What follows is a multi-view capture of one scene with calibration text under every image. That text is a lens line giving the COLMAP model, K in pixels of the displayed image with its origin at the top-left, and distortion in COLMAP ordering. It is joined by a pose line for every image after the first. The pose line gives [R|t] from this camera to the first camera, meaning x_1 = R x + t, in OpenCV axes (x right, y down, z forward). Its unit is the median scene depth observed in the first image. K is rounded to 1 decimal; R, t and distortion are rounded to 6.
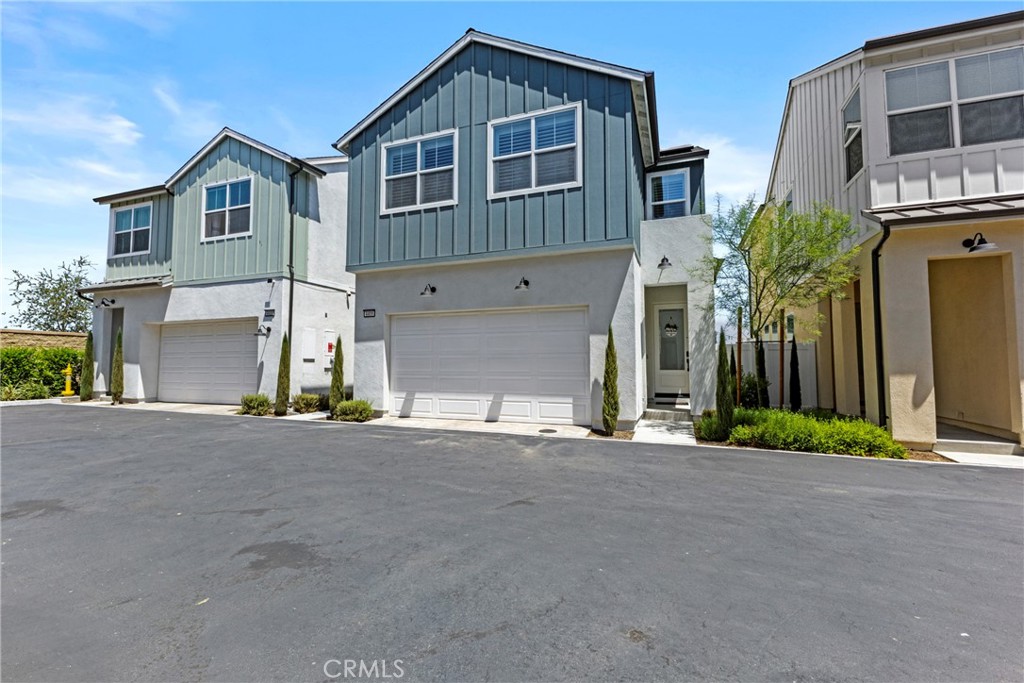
lens RADIAL K [[437.4, 0, 512.0], [0, 437.4, 341.5], [0, 0, 1]] dist [0.015592, -0.006017]
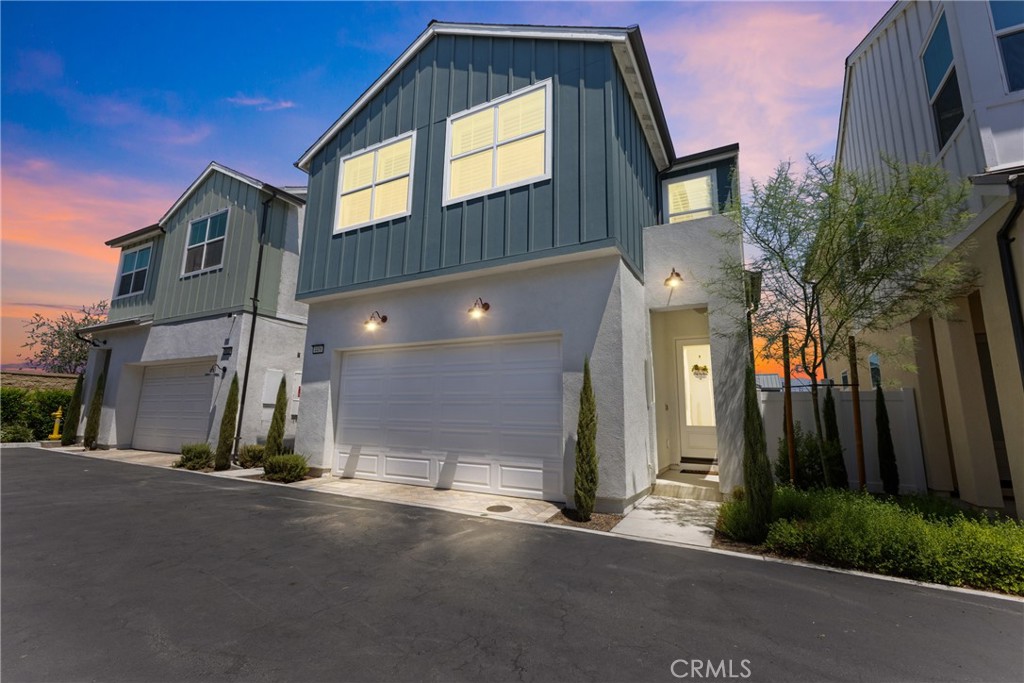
lens RADIAL K [[437.4, 0, 512.0], [0, 437.4, 341.5], [0, 0, 1]] dist [0.015592, -0.006017]
pose [[0.990363, -0.003748, -0.138444, 0.162271], [-0.013141, 0.992581, -0.120874, 0.018331], [0.137870, 0.121529, 0.982966, 0.223846]]
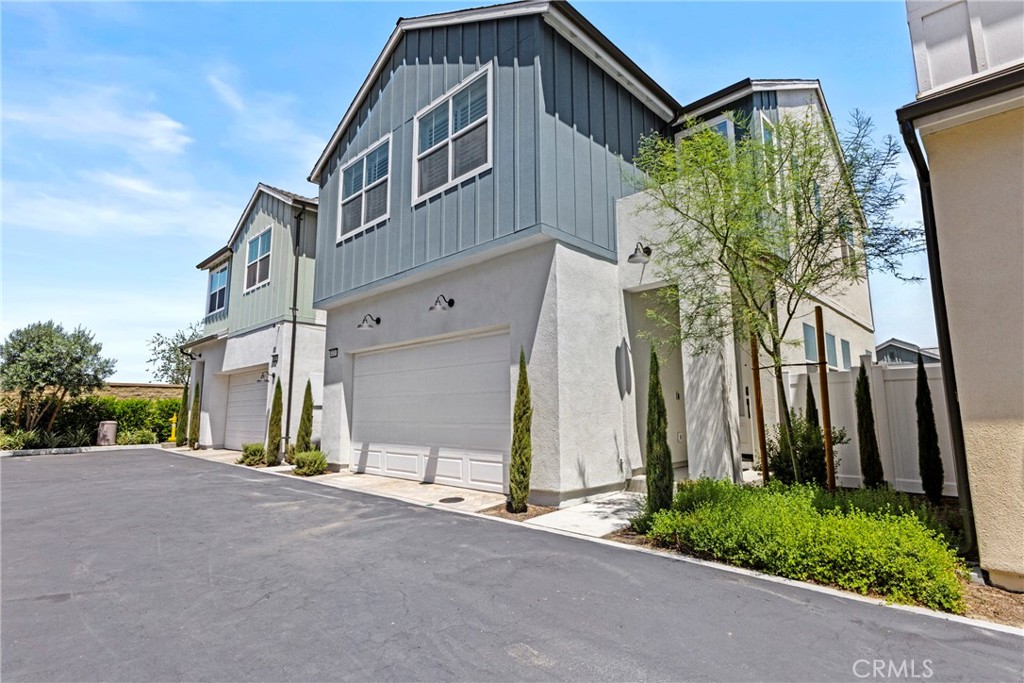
lens RADIAL K [[509.3, 0, 512.0], [0, 509.3, 341.5], [0, 0, 1]] dist [0.010465, -0.000784]
pose [[0.914794, -0.061695, -0.399182, 0.427732], [0.026558, 0.995315, -0.092967, 0.018951], [0.403047, 0.074444, 0.912146, 0.199984]]
